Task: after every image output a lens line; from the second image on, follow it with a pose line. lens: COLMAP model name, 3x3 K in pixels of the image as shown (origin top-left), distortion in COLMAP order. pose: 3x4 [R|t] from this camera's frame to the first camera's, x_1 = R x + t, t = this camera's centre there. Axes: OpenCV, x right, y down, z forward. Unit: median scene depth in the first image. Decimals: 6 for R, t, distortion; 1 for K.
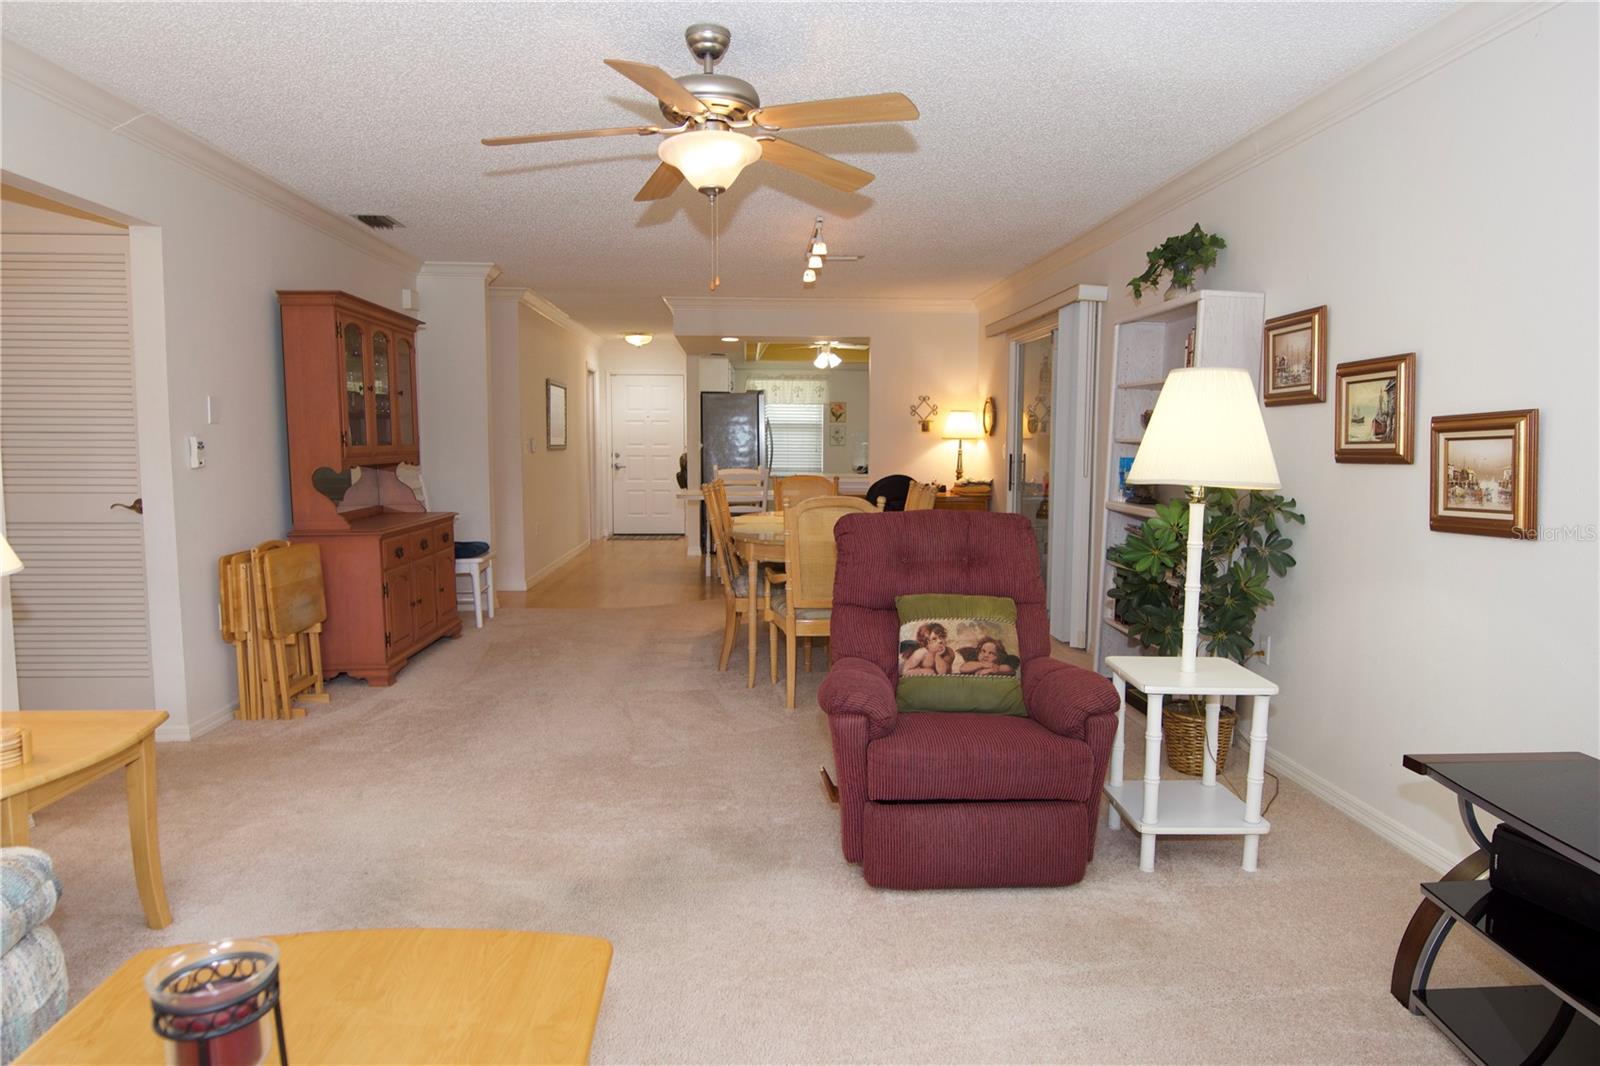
lens RADIAL K [[976.0, 0, 810.2], [0, 976.0, 532.8], [0, 0, 1]] dist [-0.012091, -0.005888]
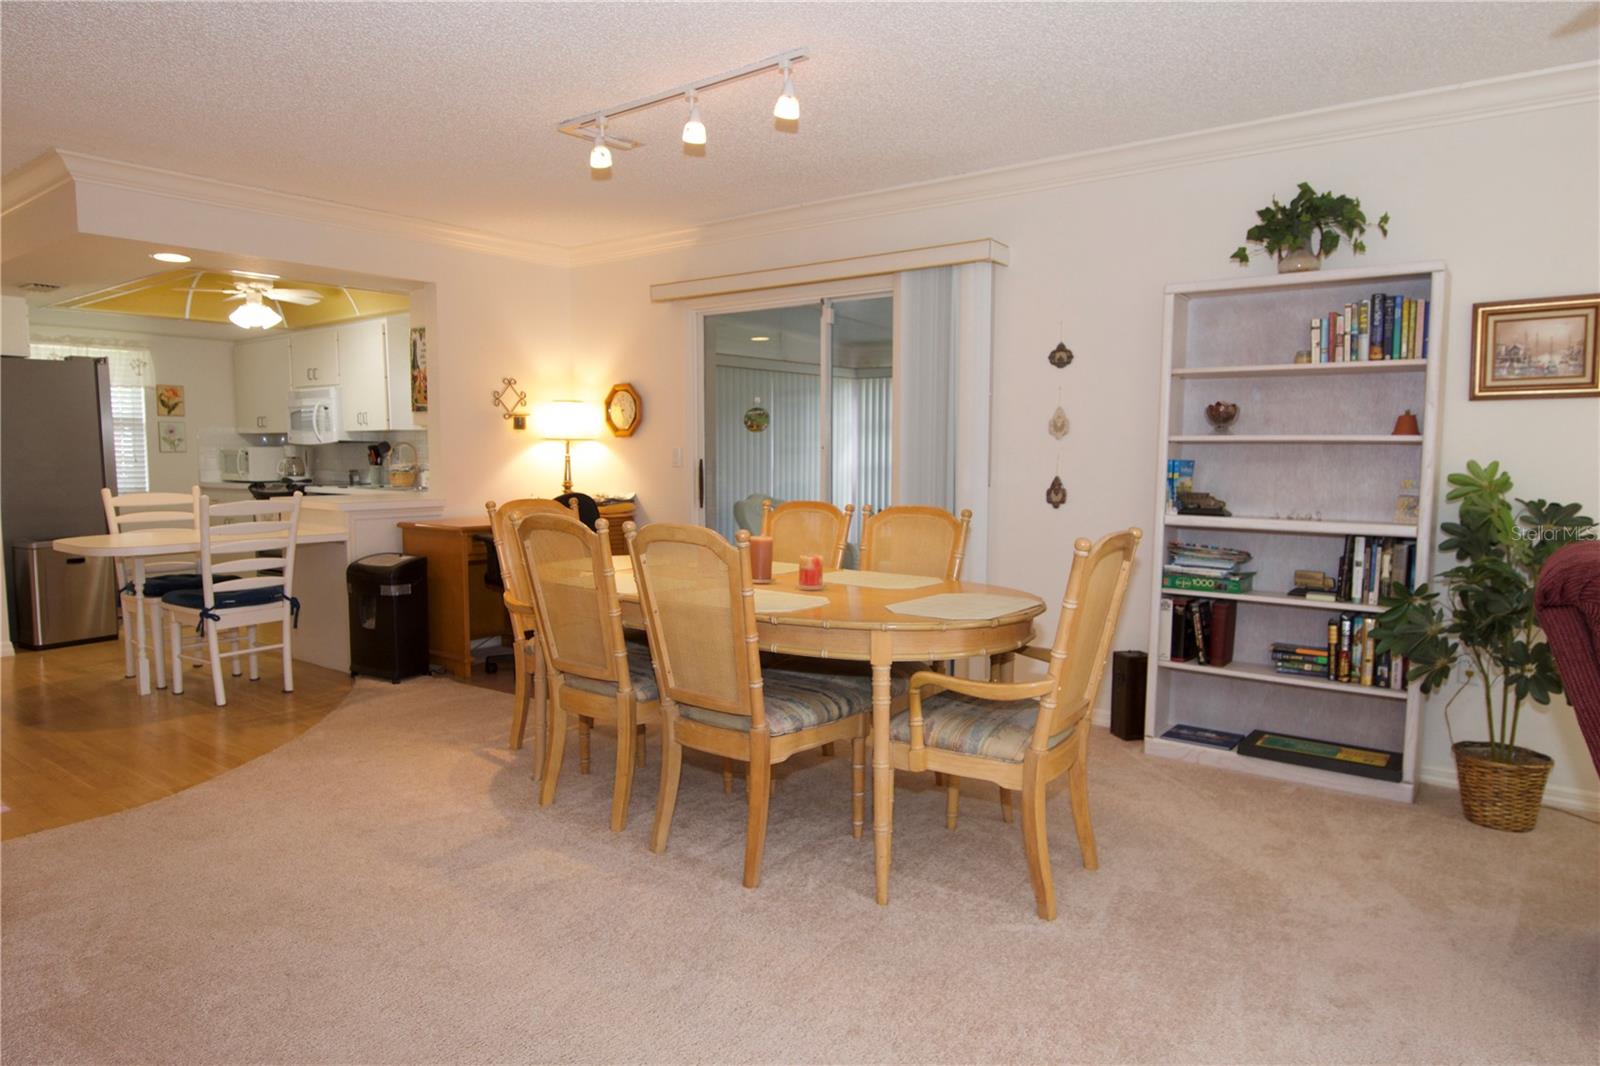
lens RADIAL K [[976.0, 0, 810.2], [0, 976.0, 532.8], [0, 0, 1]] dist [-0.012091, -0.005888]
pose [[0.657024, -0.068151, 0.750783, -0.224413], [0.072628, 0.996995, 0.026943, -0.028142], [-0.750363, 0.036826, 0.659999, 0.321616]]
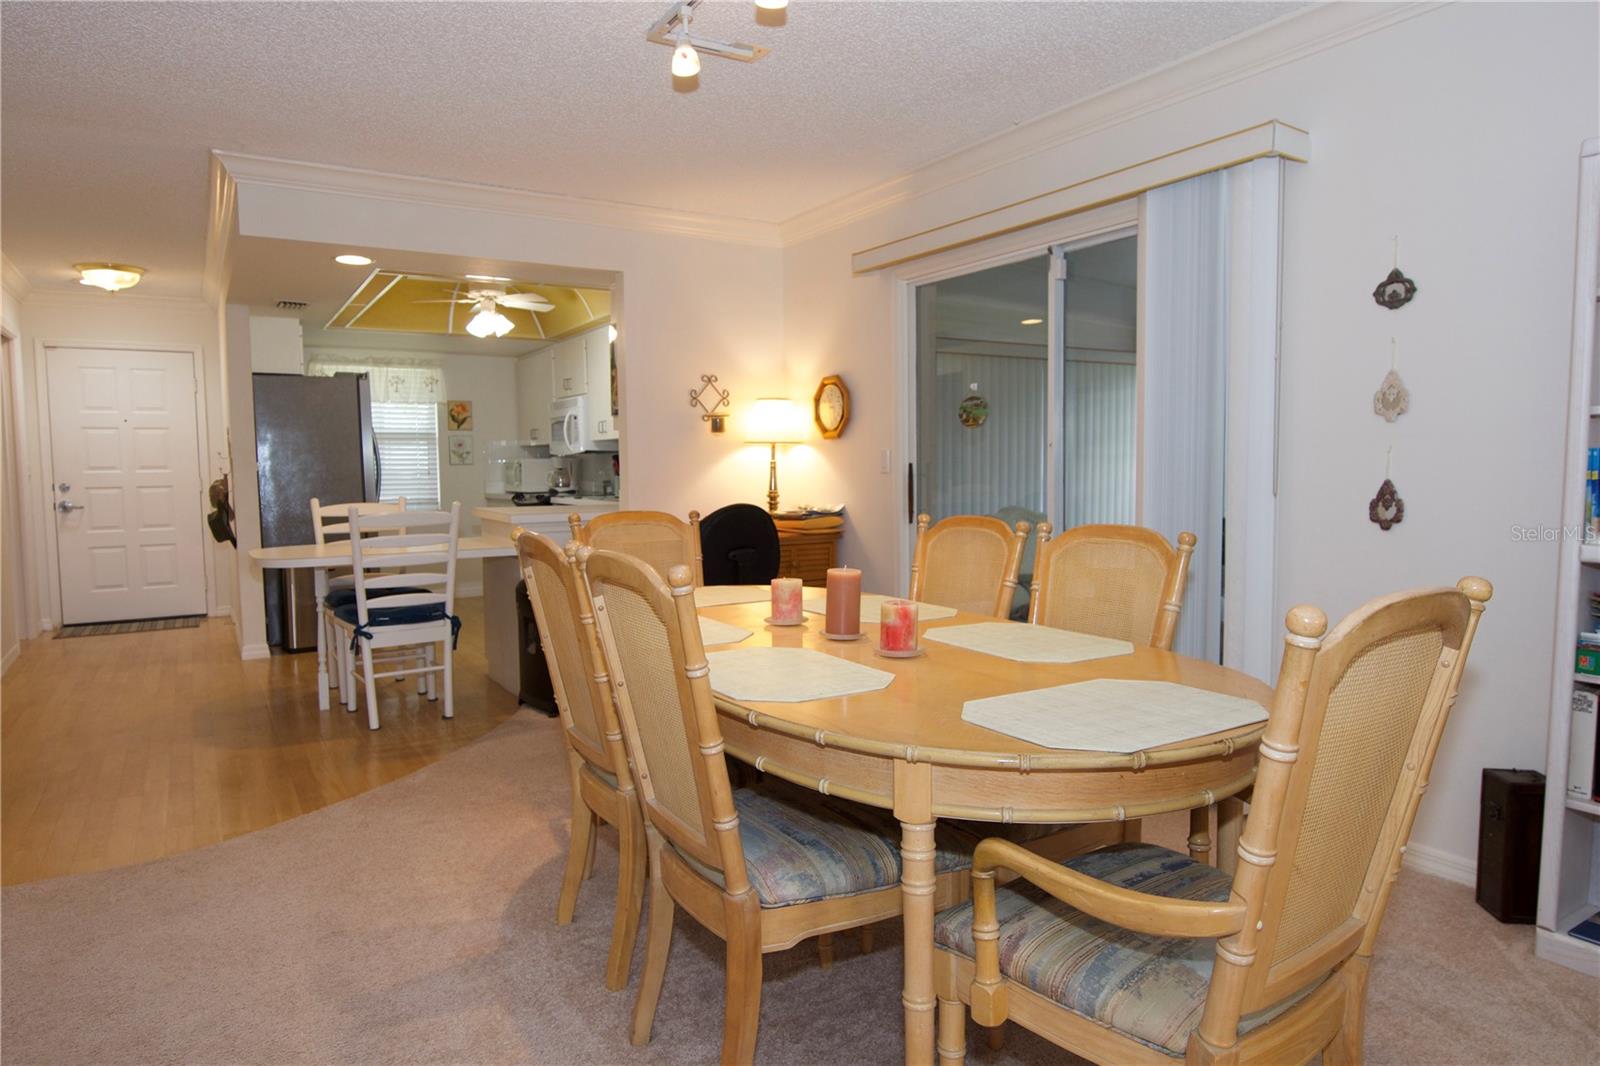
lens RADIAL K [[976.0, 0, 810.2], [0, 976.0, 532.8], [0, 0, 1]] dist [-0.012091, -0.005888]
pose [[0.878311, -0.048341, 0.475639, -0.103490], [0.060268, 0.998134, -0.009846, -0.025841], [-0.474276, 0.037313, 0.879585, 0.359894]]
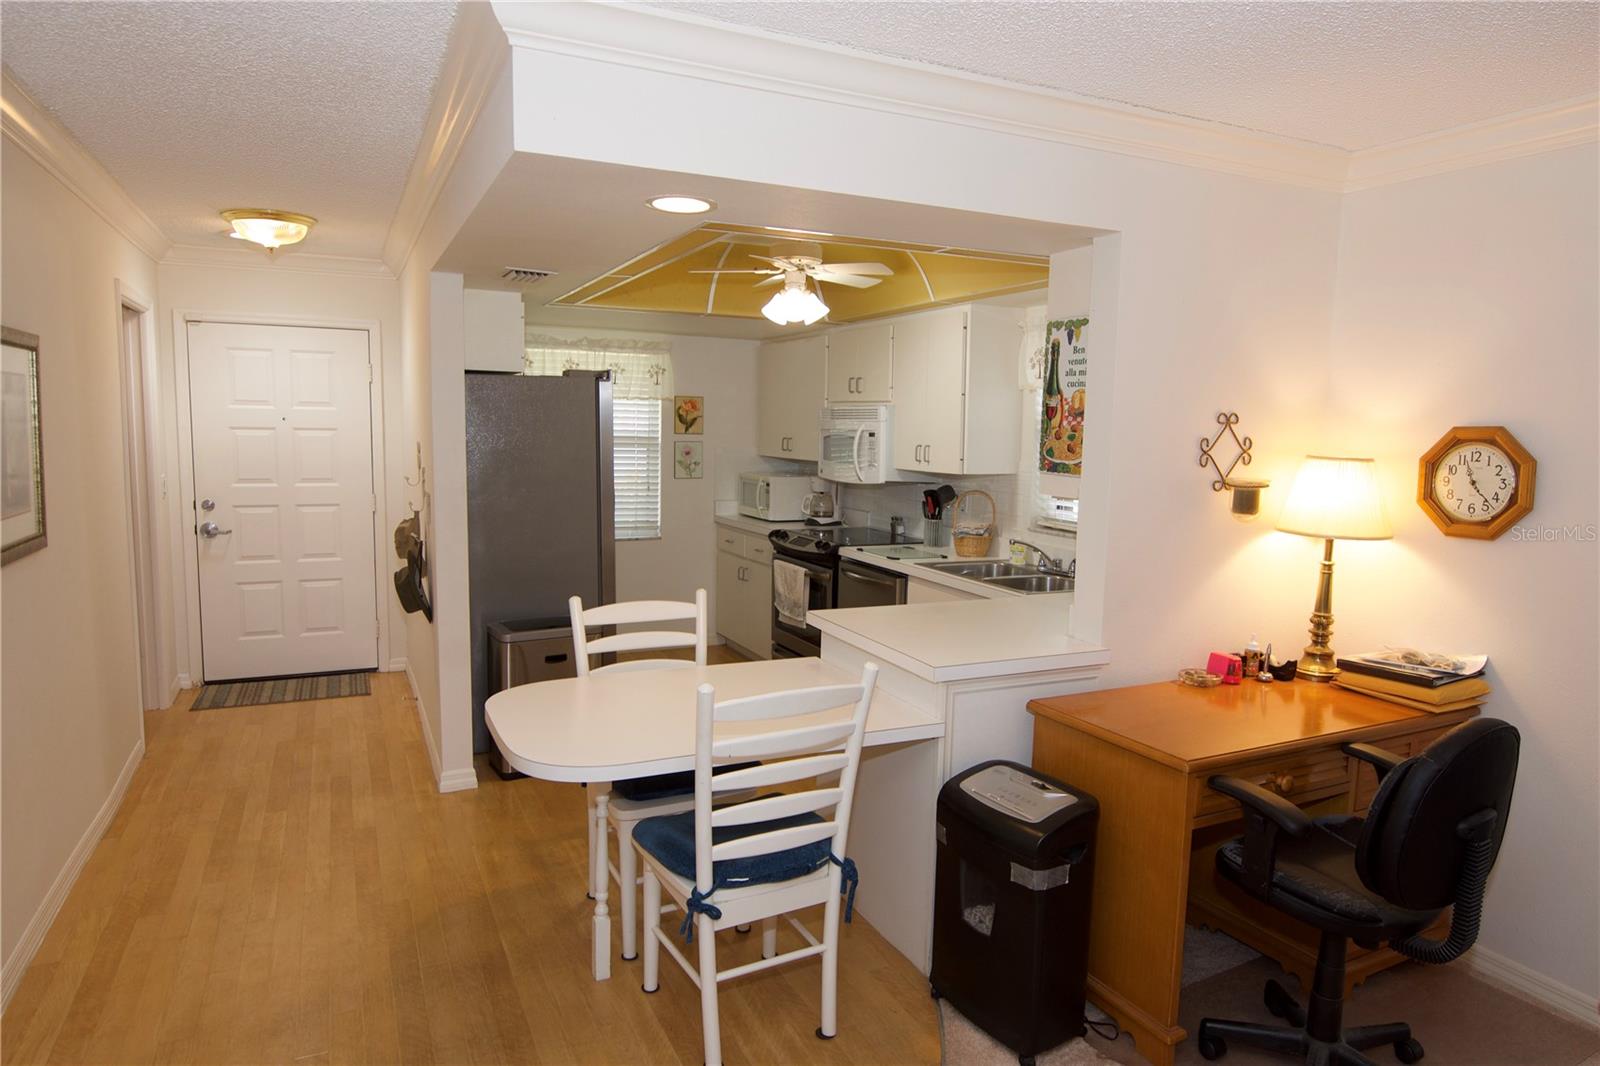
lens RADIAL K [[979.0, 0, 809.4], [0, 979.0, 534.0], [0, 0, 1]] dist [-0.012112, -0.001872]
pose [[0.928072, -0.027630, 0.371375, -0.134128], [0.018988, 0.999458, 0.026907, -0.089862], [-0.371917, -0.017920, 0.928093, 0.600713]]
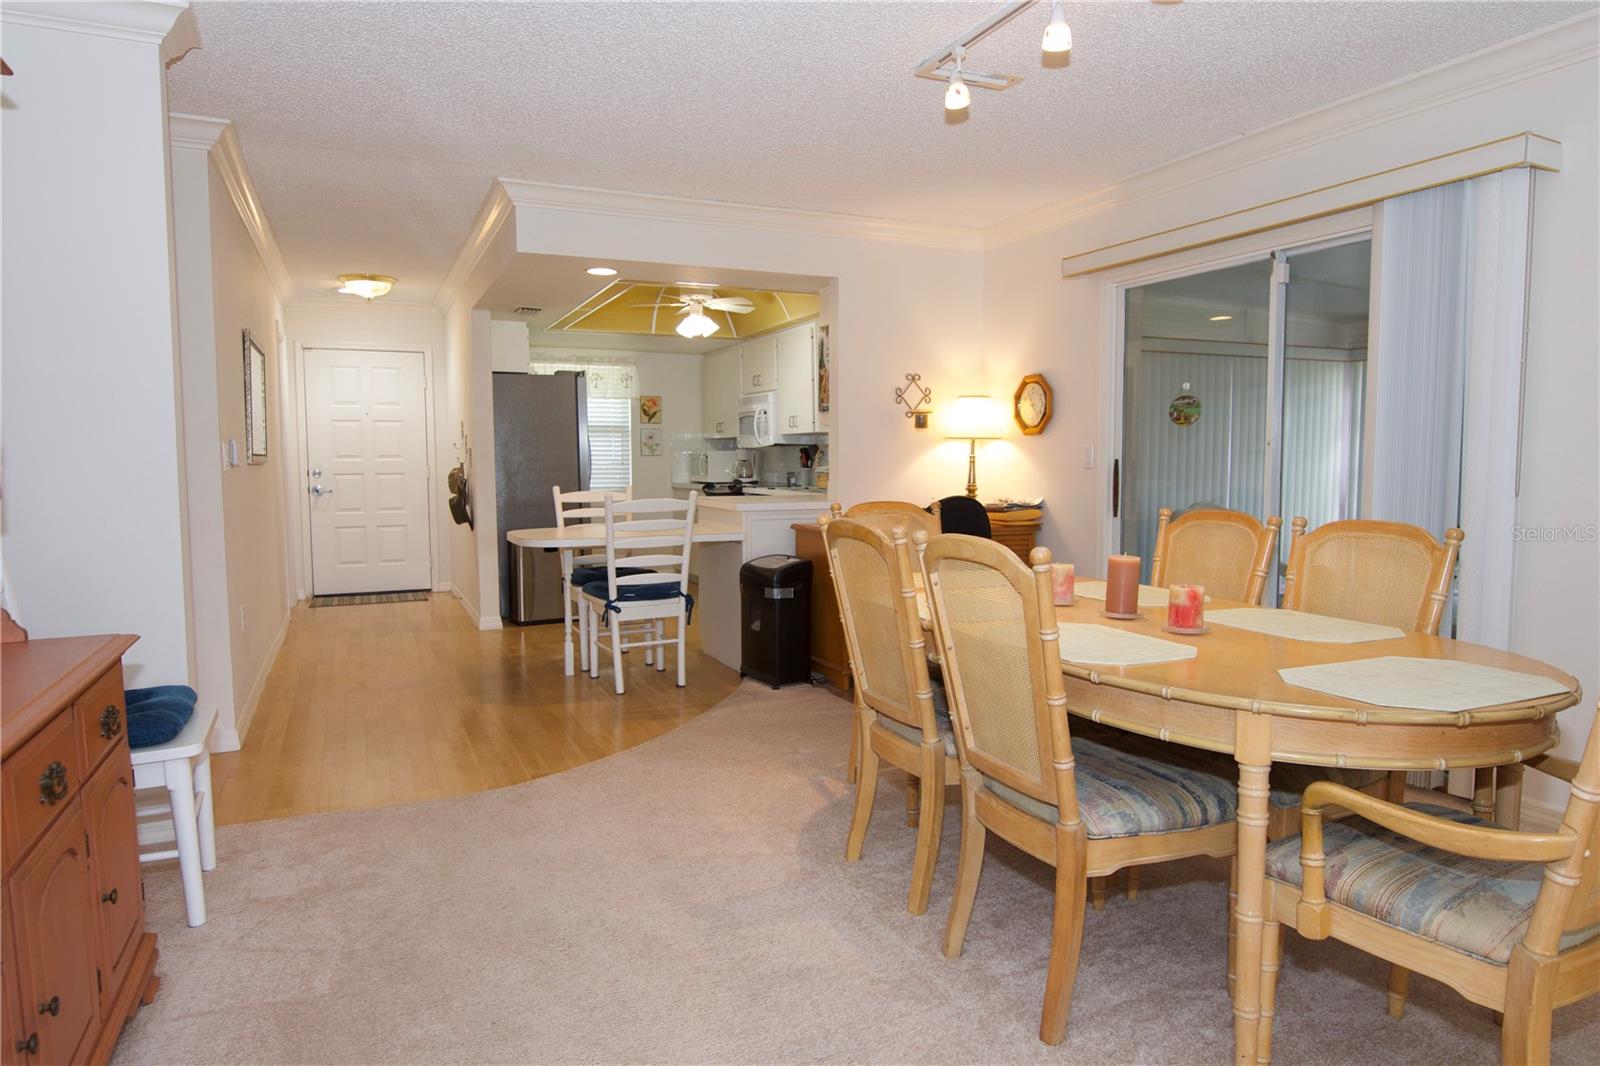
lens RADIAL K [[976.0, 0, 810.2], [0, 976.0, 532.8], [0, 0, 1]] dist [-0.012091, -0.005888]
pose [[0.933284, -0.035824, 0.357349, -0.152664], [0.041564, 0.999101, -0.008393, -0.026318], [-0.356727, 0.022685, 0.933933, 0.348487]]
